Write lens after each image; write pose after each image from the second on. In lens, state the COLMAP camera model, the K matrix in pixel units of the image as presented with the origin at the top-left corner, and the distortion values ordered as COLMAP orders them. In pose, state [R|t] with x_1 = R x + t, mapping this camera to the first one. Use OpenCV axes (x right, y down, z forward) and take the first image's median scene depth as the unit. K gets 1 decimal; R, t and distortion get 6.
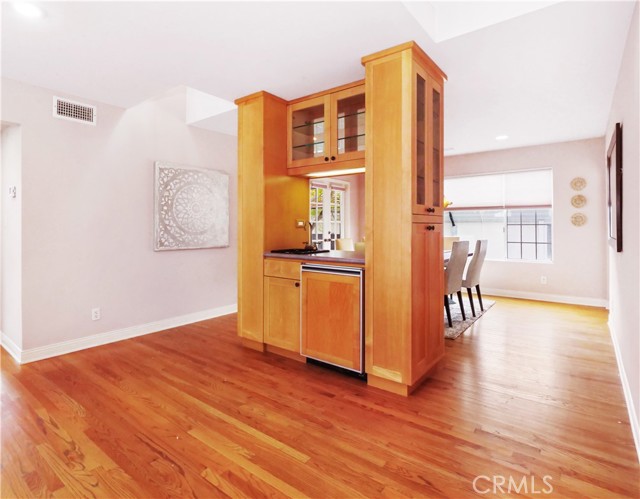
lens RADIAL K [[347.3, 0, 348.6], [0, 347.3, 223.1], [0, 0, 1]] dist [-0.001060, -0.000609]
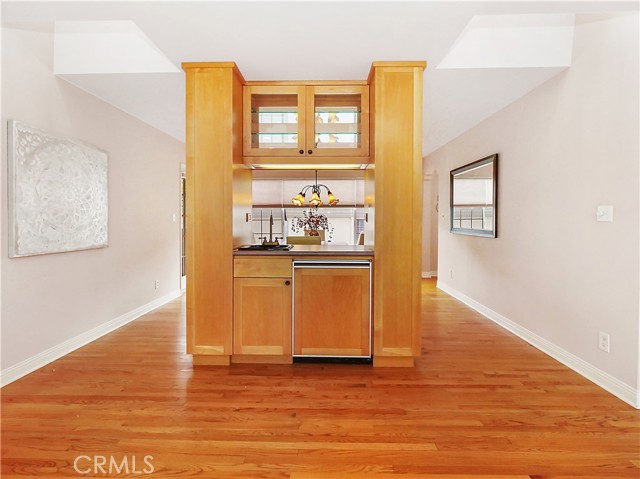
lens RADIAL K [[308.7, 0, 320.5], [0, 308.7, 223.8], [0, 0, 1]] dist [-0.002341, -0.000341]
pose [[0.825866, -0.004904, 0.563845, -0.536896], [-0.006696, 0.999806, 0.018503, 0.001540], [-0.563827, -0.019057, 0.825673, 0.262270]]
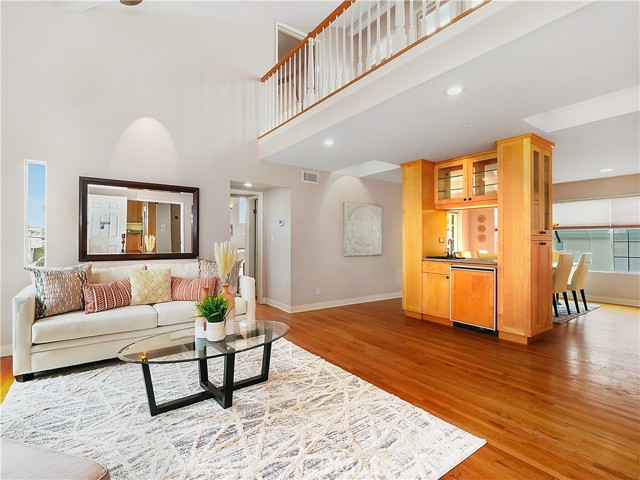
lens RADIAL K [[324.3, 0, 321.1], [0, 324.3, 235.8], [0, 0, 1]] dist [-0.002942, -0.000752]
pose [[0.943532, 0.000753, -0.331280, -0.202295], [-0.003378, 0.999967, -0.007346, -0.006894], [0.331264, 0.008050, 0.943504, -0.641803]]
